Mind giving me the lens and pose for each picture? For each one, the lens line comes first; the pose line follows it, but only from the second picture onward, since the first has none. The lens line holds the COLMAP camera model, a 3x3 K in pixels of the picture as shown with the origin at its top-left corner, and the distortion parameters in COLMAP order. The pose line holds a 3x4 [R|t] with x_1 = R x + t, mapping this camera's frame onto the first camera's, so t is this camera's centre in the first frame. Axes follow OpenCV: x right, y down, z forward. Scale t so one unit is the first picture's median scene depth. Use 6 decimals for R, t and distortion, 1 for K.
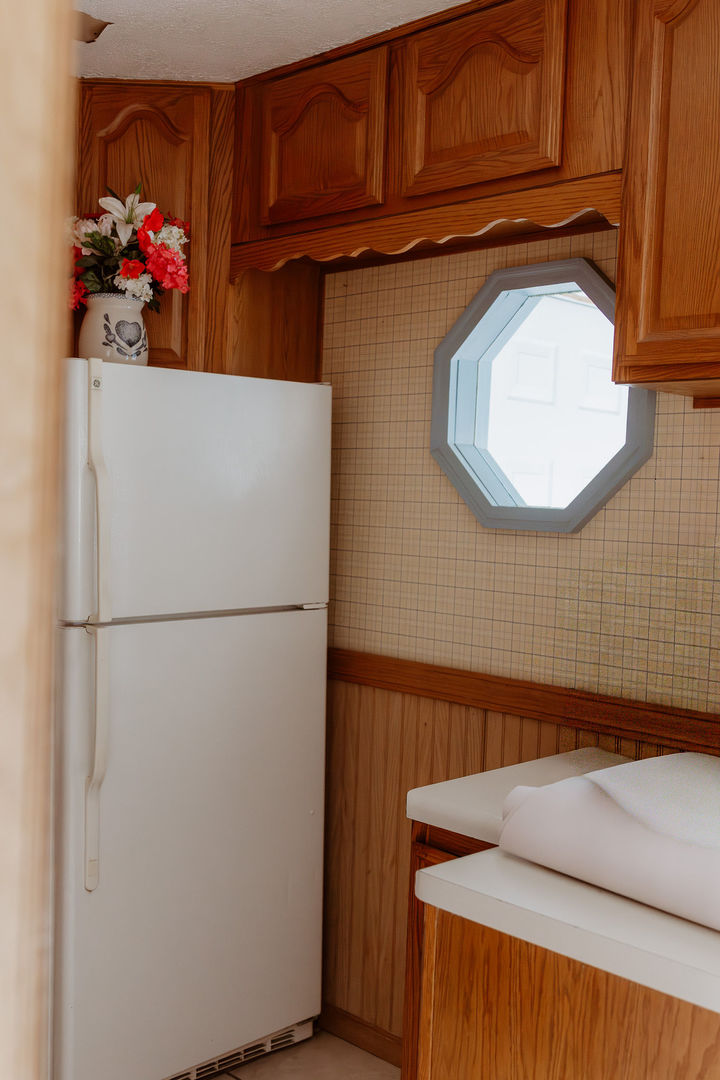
lens RADIAL K [[1178.3, 0, 368.5], [0, 1178.3, 538.5], [0, 0, 1]] dist [0.019975, 0.000000]
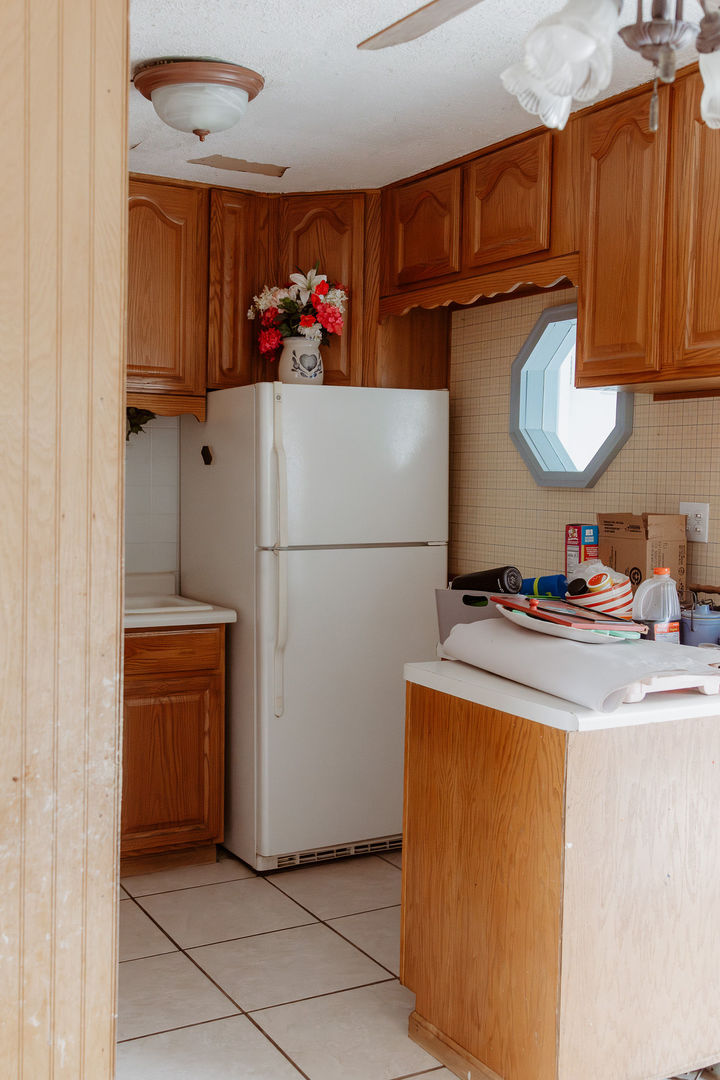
lens RADIAL K [[1178.3, 0, 365.1], [0, 1178.3, 547.7], [0, 0, 1]] dist [0.019975, 0.000000]
pose [[0.963616, -0.000193, -0.267291, 0.277481], [0.004487, 0.999871, 0.015454, 0.042792], [0.267253, -0.016091, 0.963492, -0.457017]]
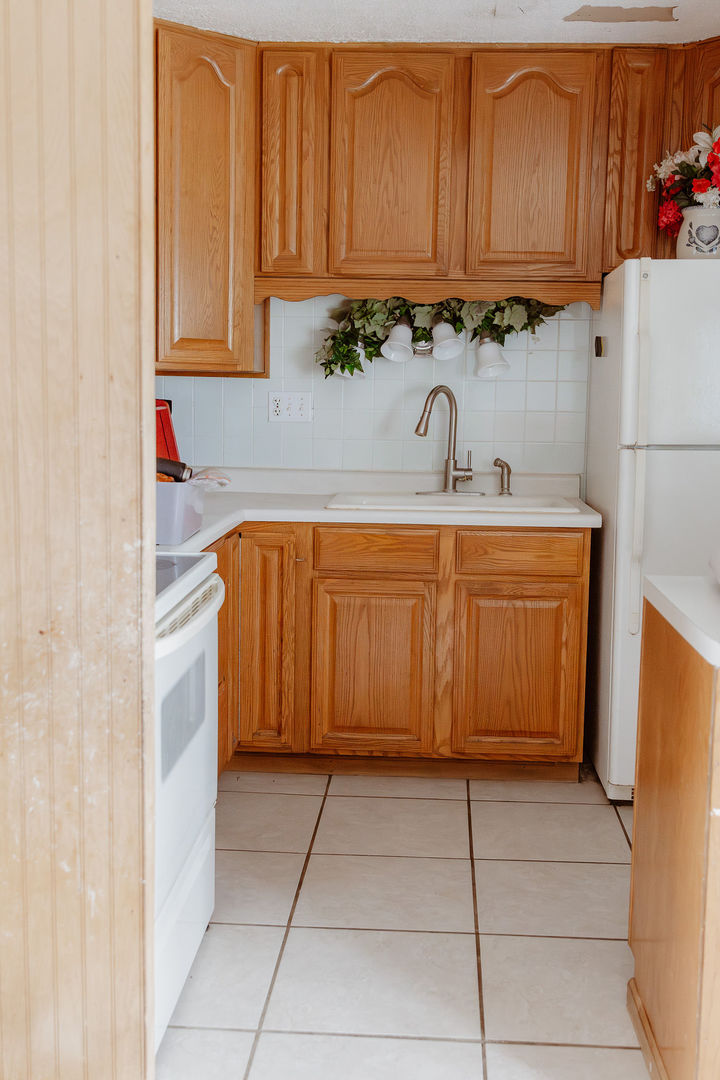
lens RADIAL K [[1178.3, 0, 365.0], [0, 1178.3, 528.8], [0, 0, 1]] dist [0.019975, 0.000000]
pose [[0.669000, 0.067250, -0.740214, 0.549067], [-0.021818, 0.997246, 0.070882, 0.069827], [0.742942, -0.031270, 0.668625, -0.182247]]
